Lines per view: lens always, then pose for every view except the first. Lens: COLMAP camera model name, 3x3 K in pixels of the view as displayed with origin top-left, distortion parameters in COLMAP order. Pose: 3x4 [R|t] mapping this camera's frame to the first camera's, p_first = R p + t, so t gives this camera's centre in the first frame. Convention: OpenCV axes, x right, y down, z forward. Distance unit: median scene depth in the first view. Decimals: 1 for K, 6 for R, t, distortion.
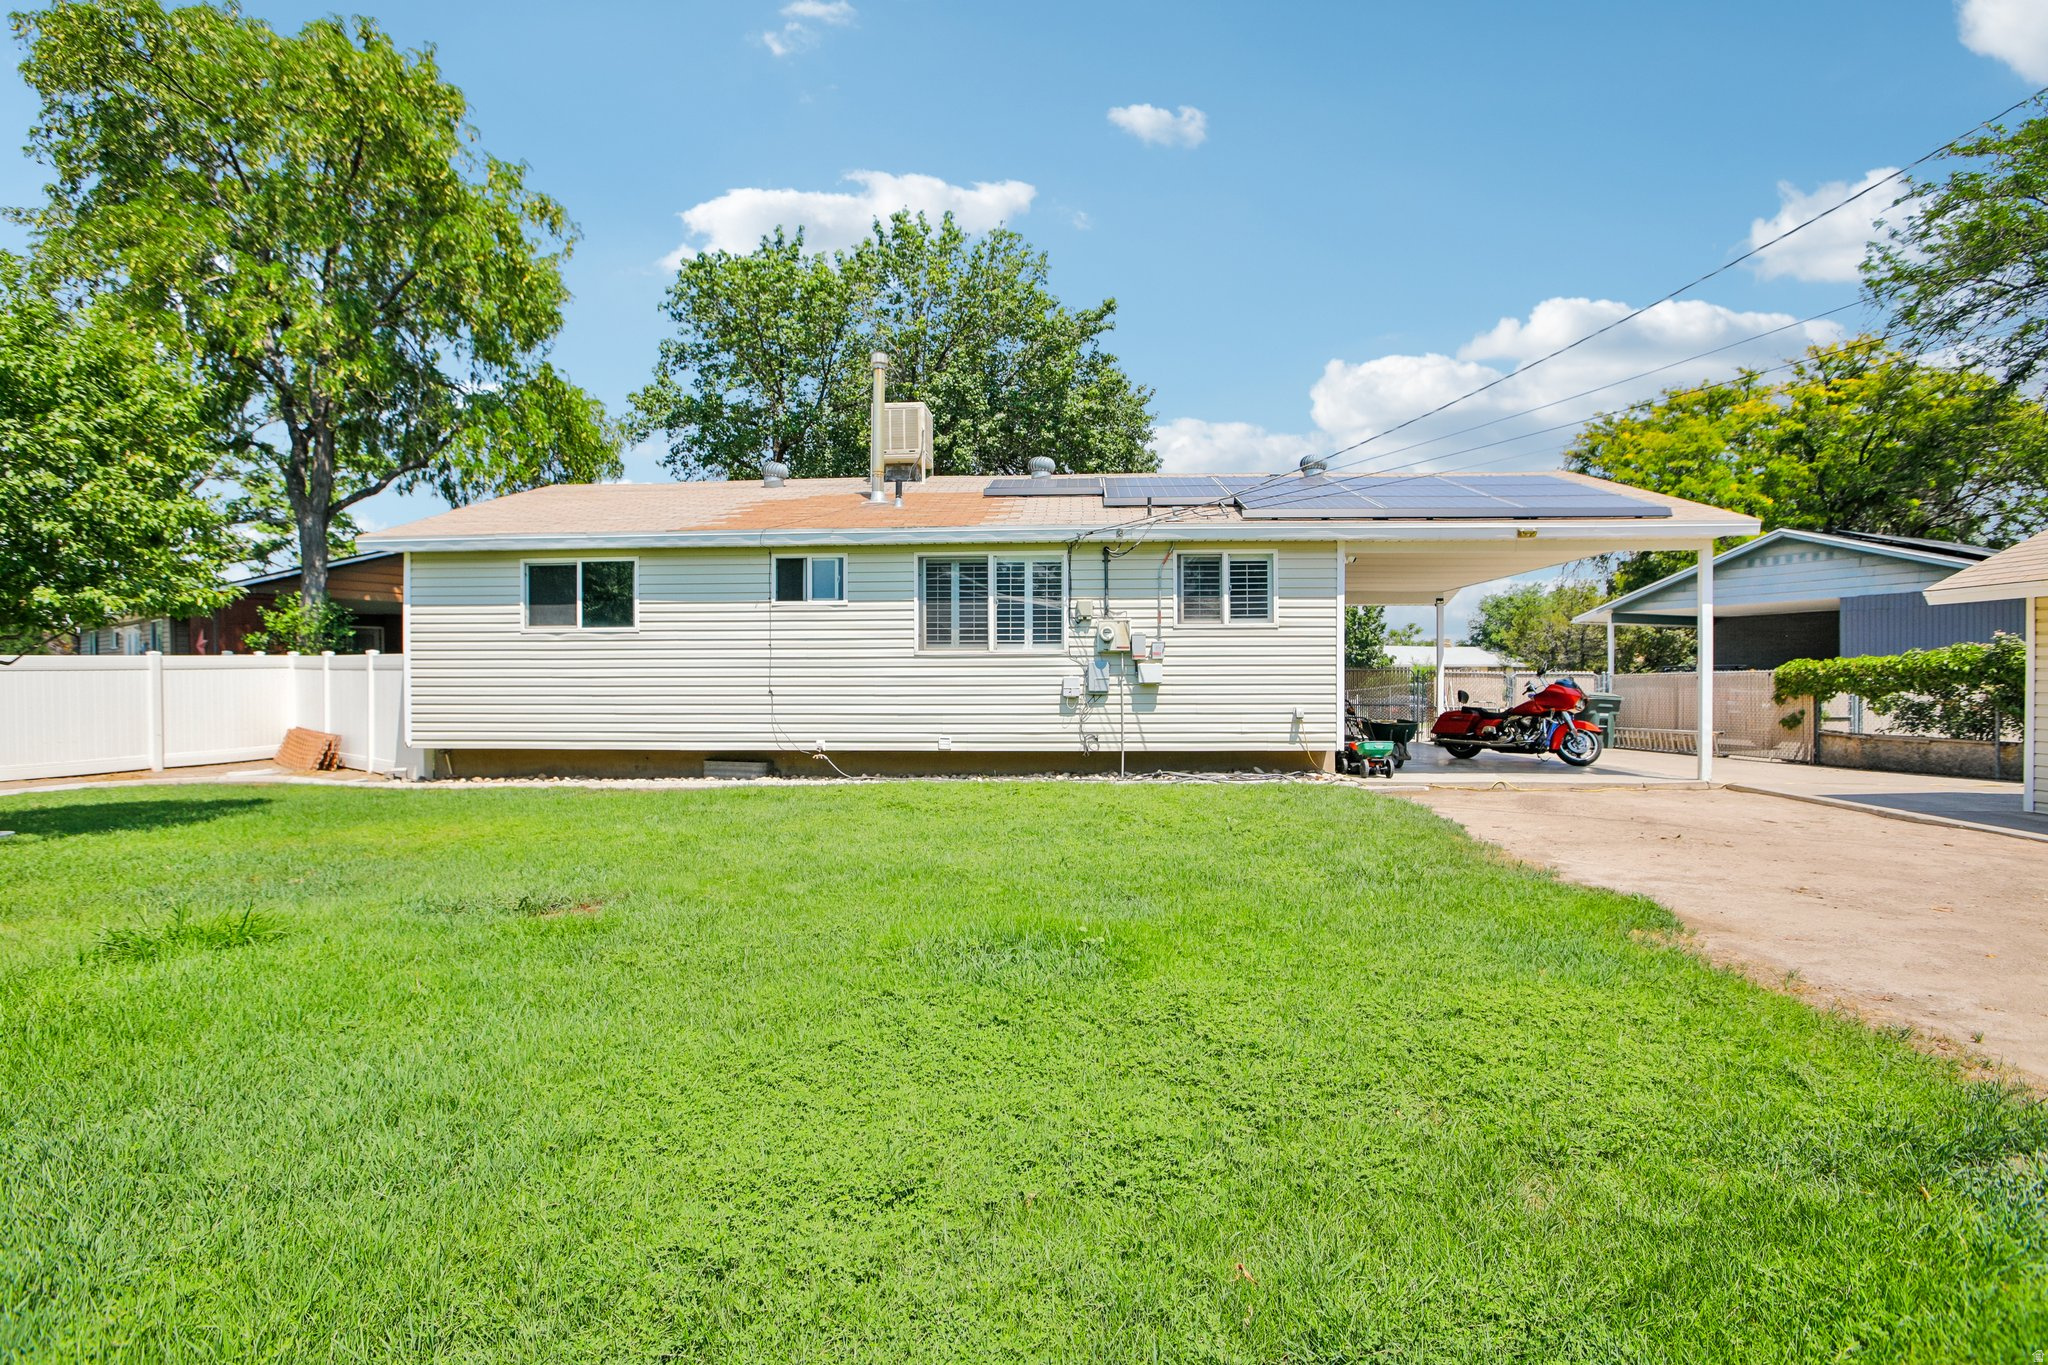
lens RADIAL K [[959.1, 0, 1017.6], [0, 959.1, 683.3], [0, 0, 1]] dist [-0.055126, 0.022664]
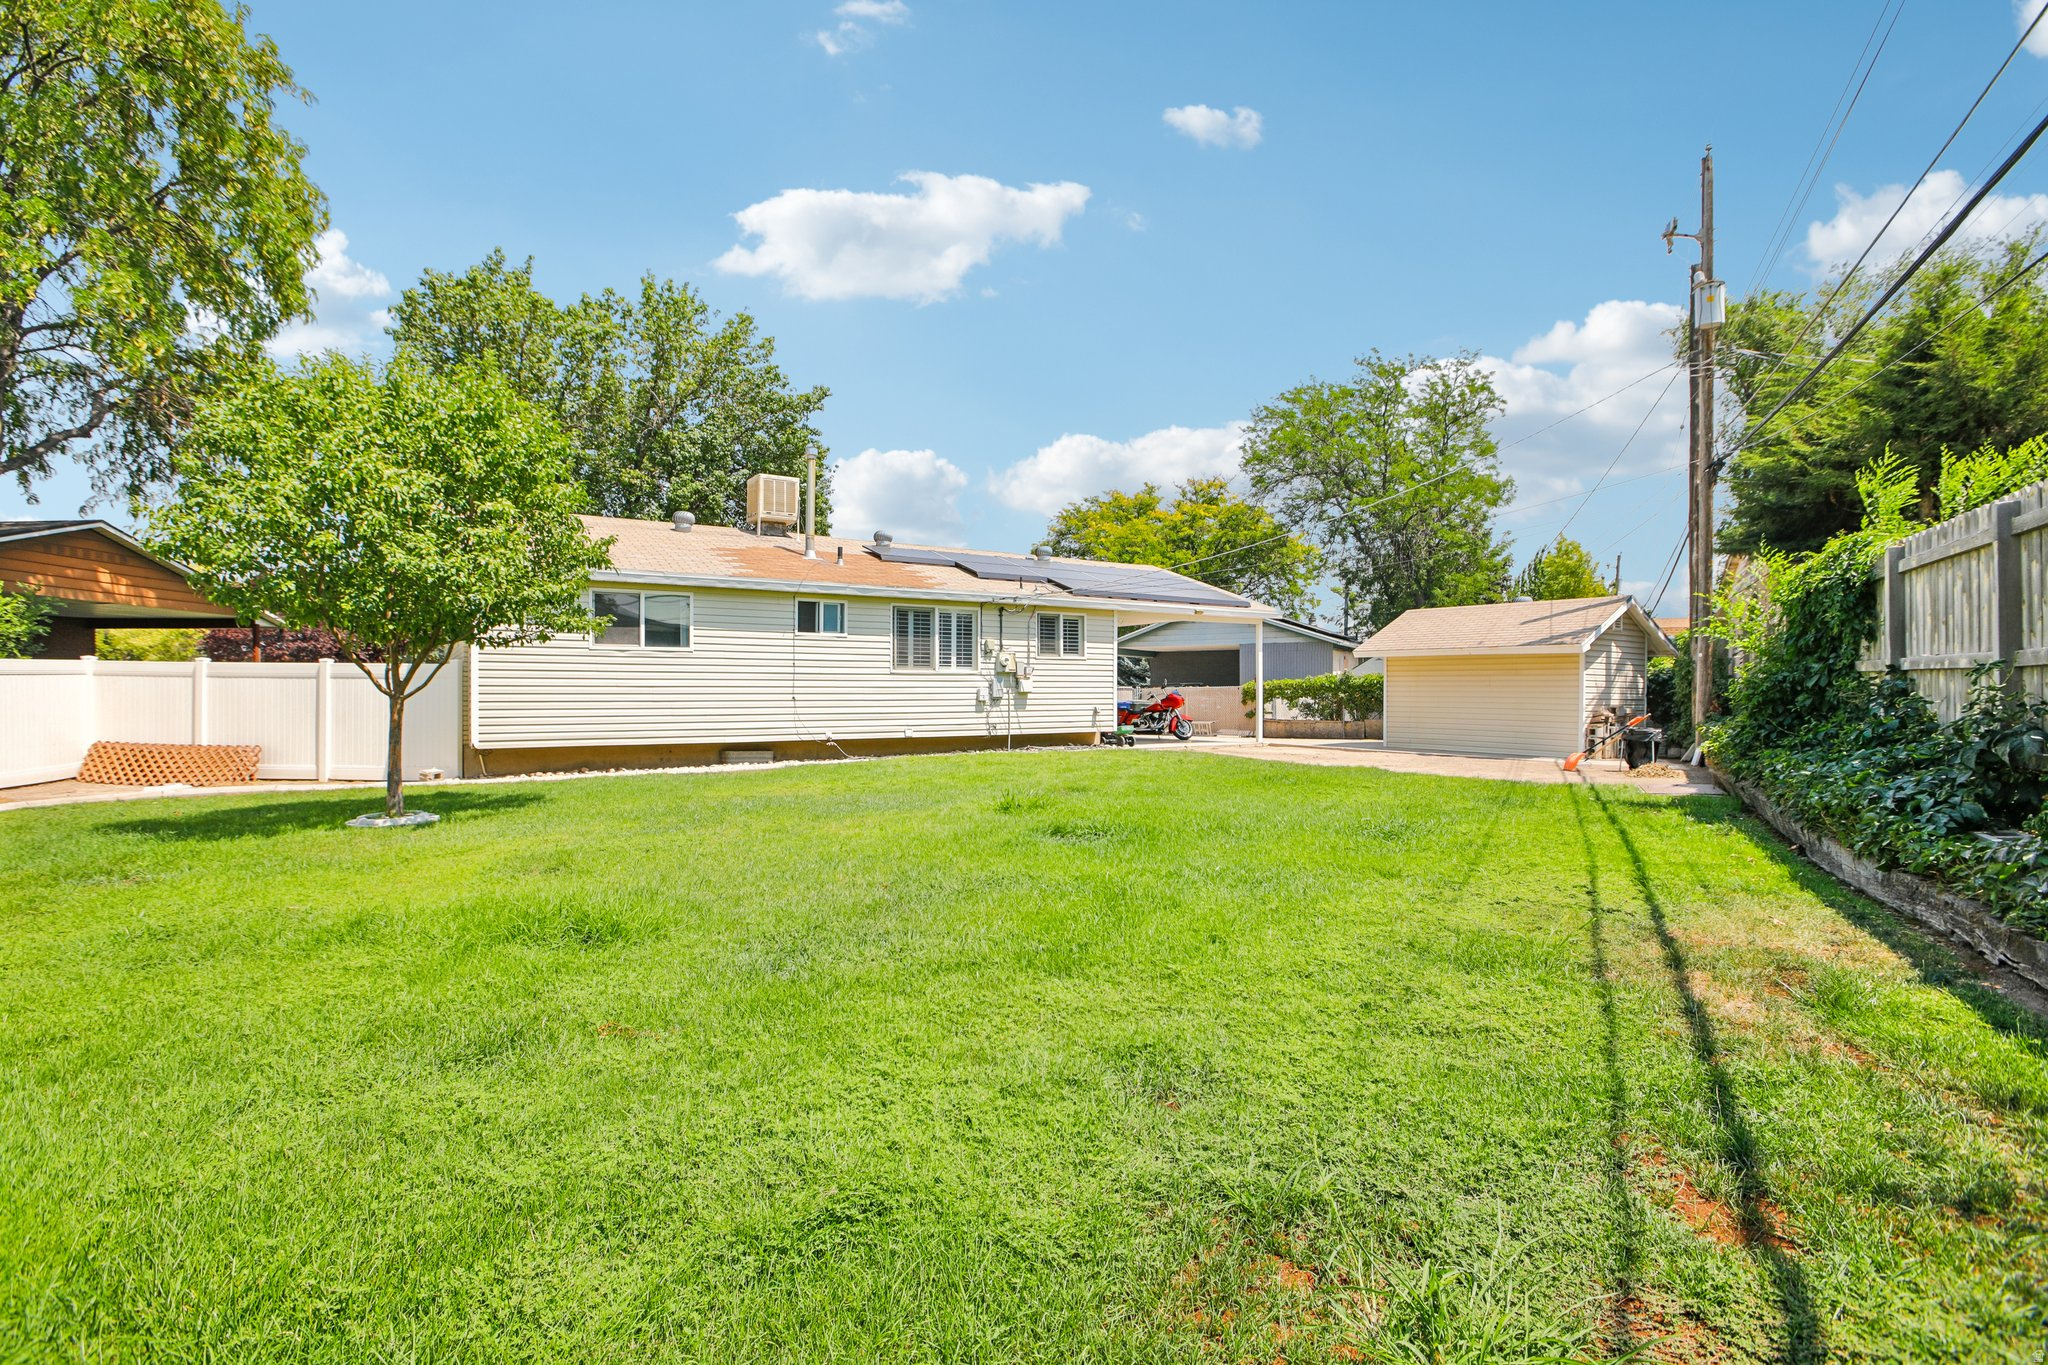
lens RADIAL K [[959.1, 0, 1017.6], [0, 959.1, 683.3], [0, 0, 1]] dist [-0.055126, 0.022664]
pose [[0.807165, 0.007513, 0.590278, -0.812174], [0.000935, 0.999901, -0.014005, 0.007450], [-0.590325, 0.011856, 0.807079, -0.296063]]
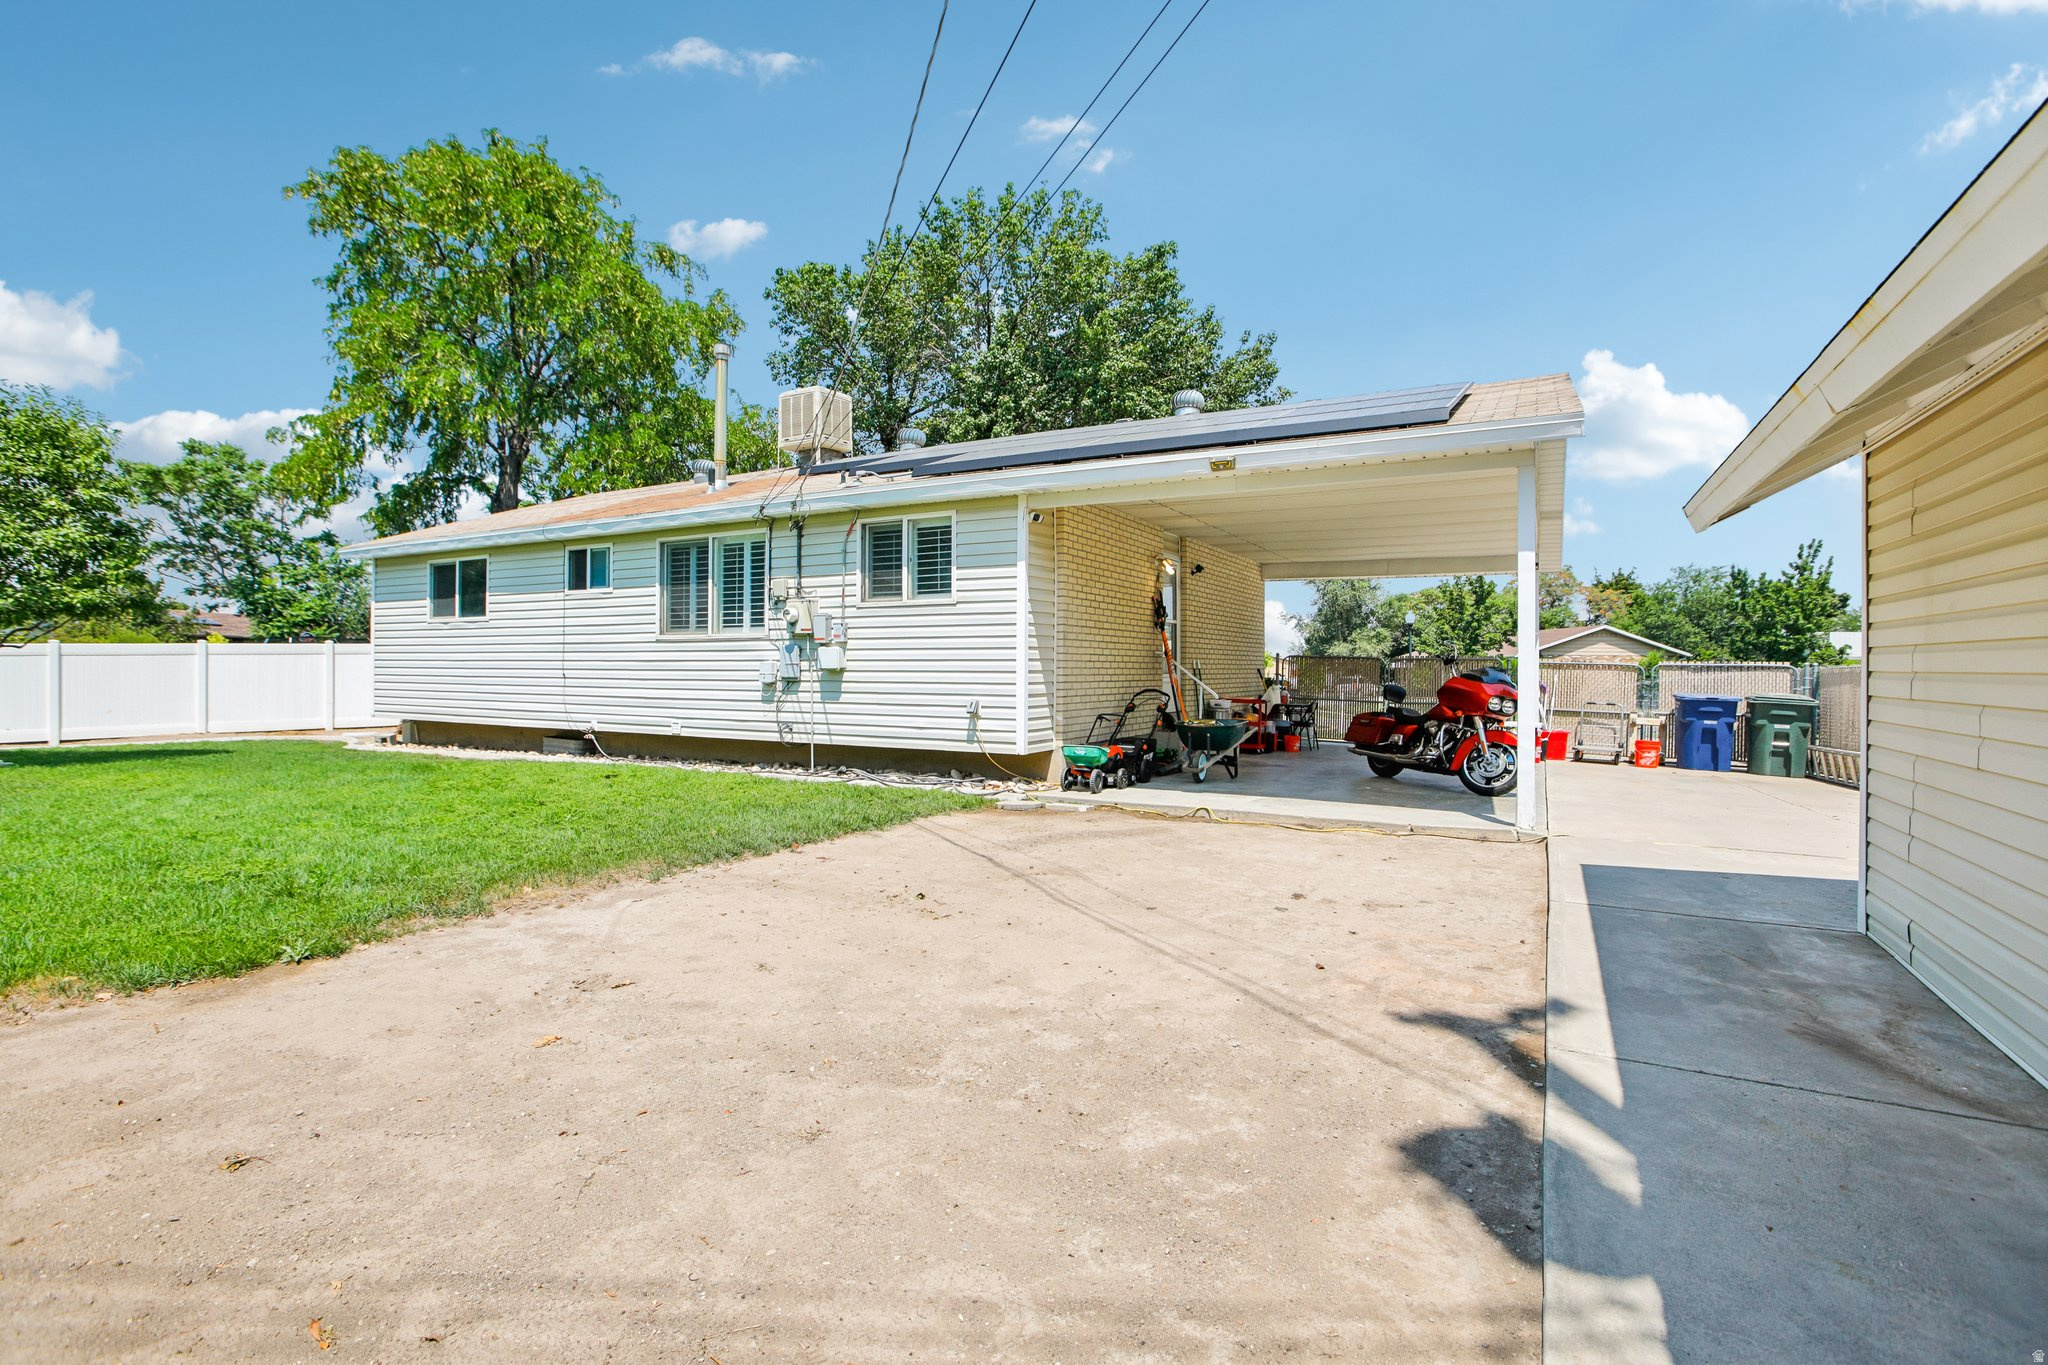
lens RADIAL K [[959.1, 0, 1017.6], [0, 959.1, 683.3], [0, 0, 1]] dist [-0.055126, 0.022664]
pose [[0.902203, 0.014261, -0.431075, 0.669188], [-0.010915, 0.999888, 0.010234, 0.002015], [0.431173, -0.004528, 0.902258, 0.257886]]
